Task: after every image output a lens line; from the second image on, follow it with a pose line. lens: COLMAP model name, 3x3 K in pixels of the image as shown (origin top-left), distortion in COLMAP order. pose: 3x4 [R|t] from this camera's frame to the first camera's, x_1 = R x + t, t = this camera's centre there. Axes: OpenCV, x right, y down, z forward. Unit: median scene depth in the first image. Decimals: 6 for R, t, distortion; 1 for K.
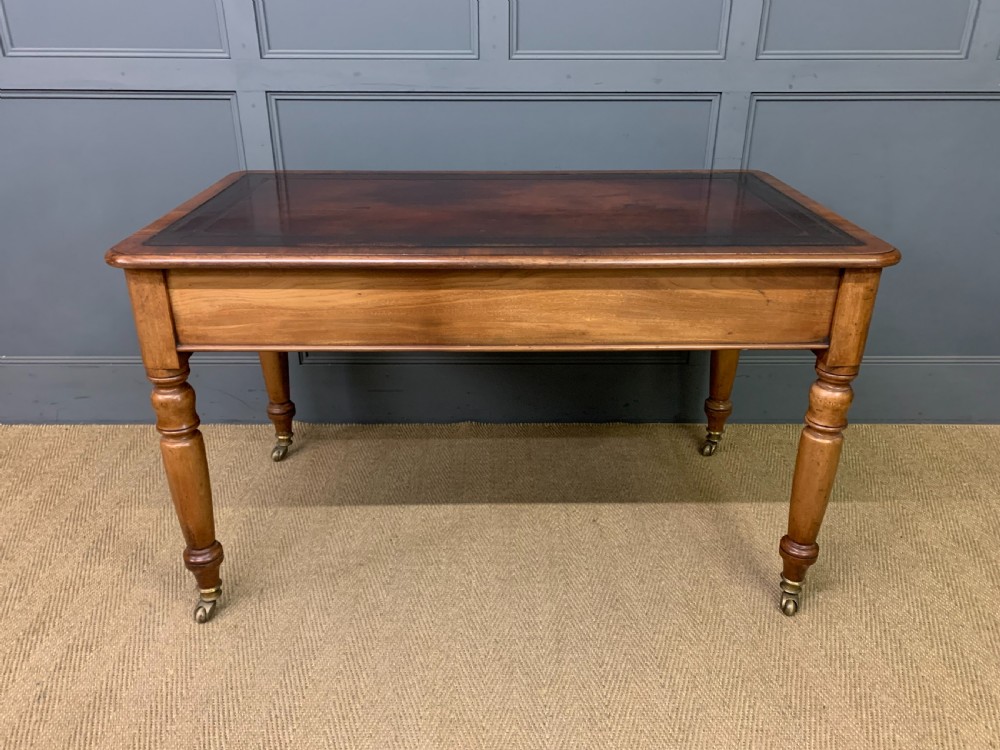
lens RADIAL K [[765.3, 0, 500.8], [0, 765.3, 382.3], [0, 0, 1]] dist [0.029267, -0.017579]
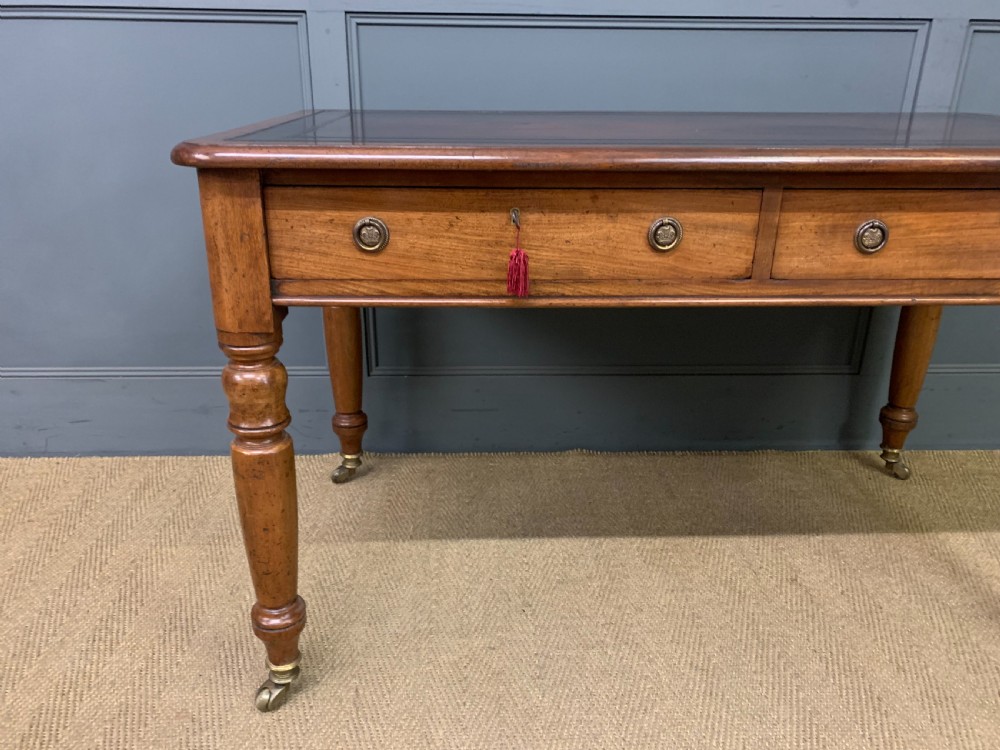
lens RADIAL K [[765.3, 0, 502.7], [0, 765.3, 374.4], [0, 0, 1]] dist [0.029267, -0.017579]
pose [[0.999448, -0.003921, 0.032999, -0.185597], [0.006182, 0.997617, -0.068711, 0.035456], [-0.032651, 0.068877, 0.997091, 0.272878]]
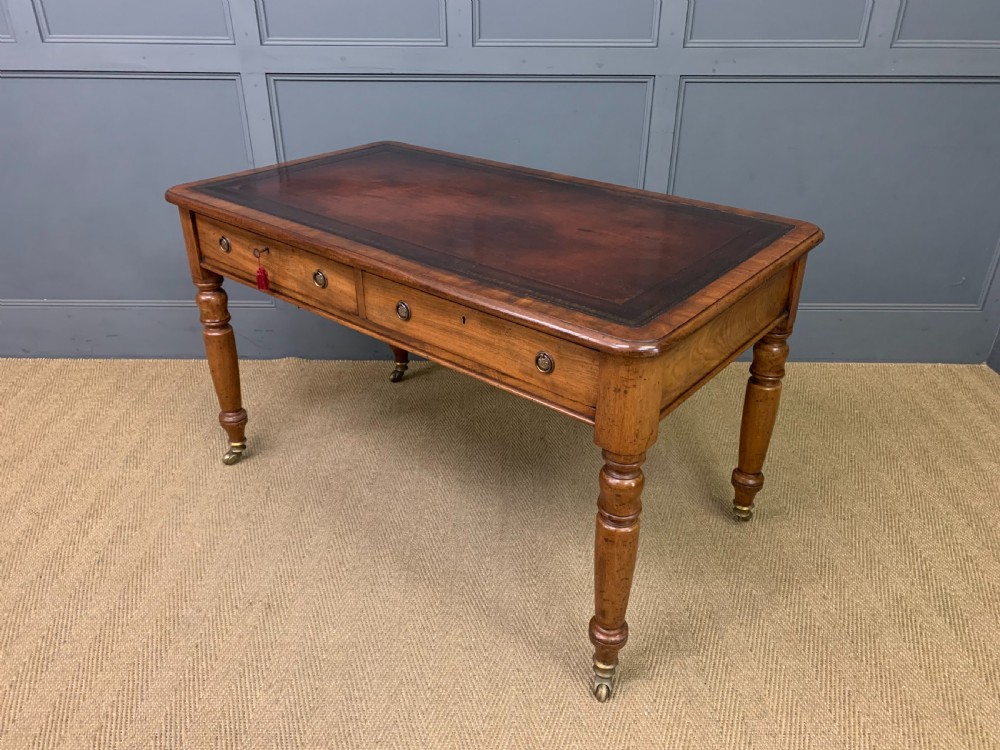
lens RADIAL K [[765.3, 0, 499.9], [0, 765.3, 381.3], [0, 0, 1]] dist [0.029267, -0.017579]
pose [[0.999966, 0.005426, -0.006224, 0.064567], [-0.005031, 0.998073, 0.061851, 0.016922], [0.006547, -0.061817, 0.998066, -0.208121]]
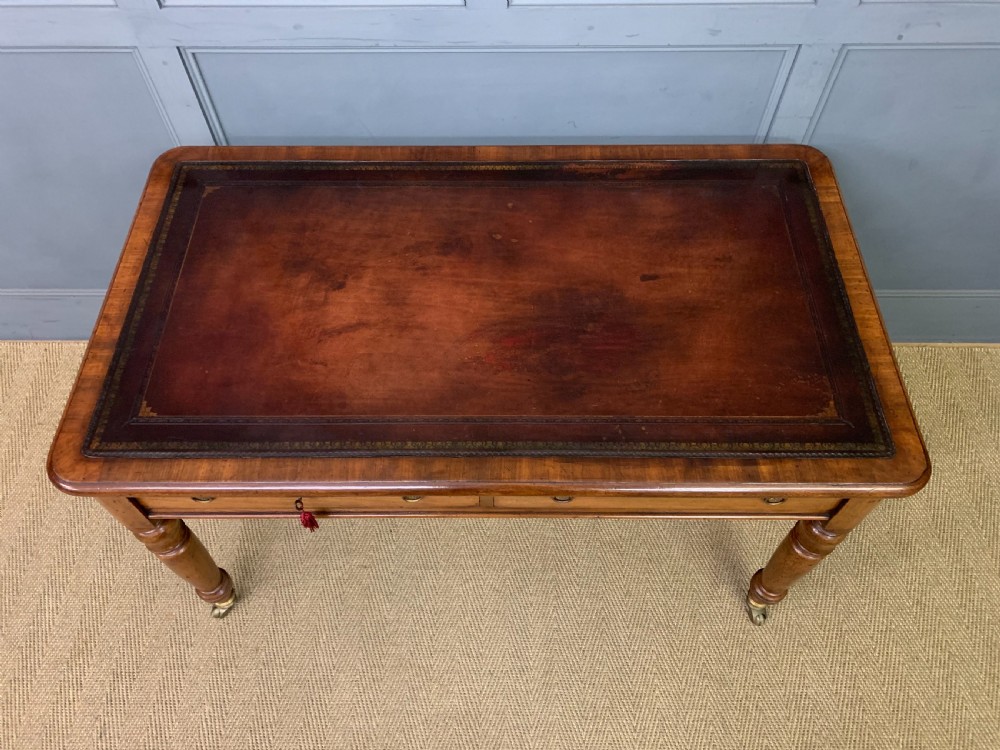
lens RADIAL K [[765.3, 0, 491.2], [0, 765.3, 362.9], [0, 0, 1]] dist [0.029267, -0.017579]
pose [[0.999772, 0.006523, -0.020333, 0.012405], [0.004926, 0.856059, 0.516855, -0.526173], [0.020777, -0.516837, 0.855832, 0.231092]]
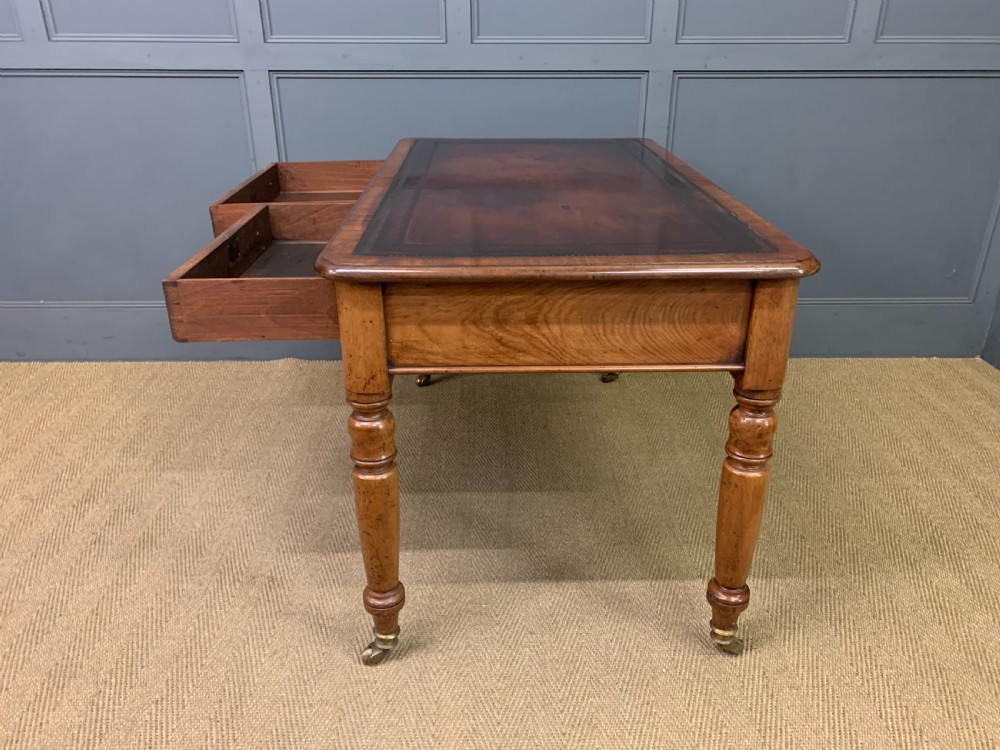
lens RADIAL K [[765.3, 0, 500.0], [0, 765.3, 382.5], [0, 0, 1]] dist [0.029267, -0.017579]
pose [[0.999923, -0.006069, 0.010845, 0.040479], [0.006148, 0.999955, -0.007265, 0.124370], [-0.010801, 0.007331, 0.999915, -0.207917]]
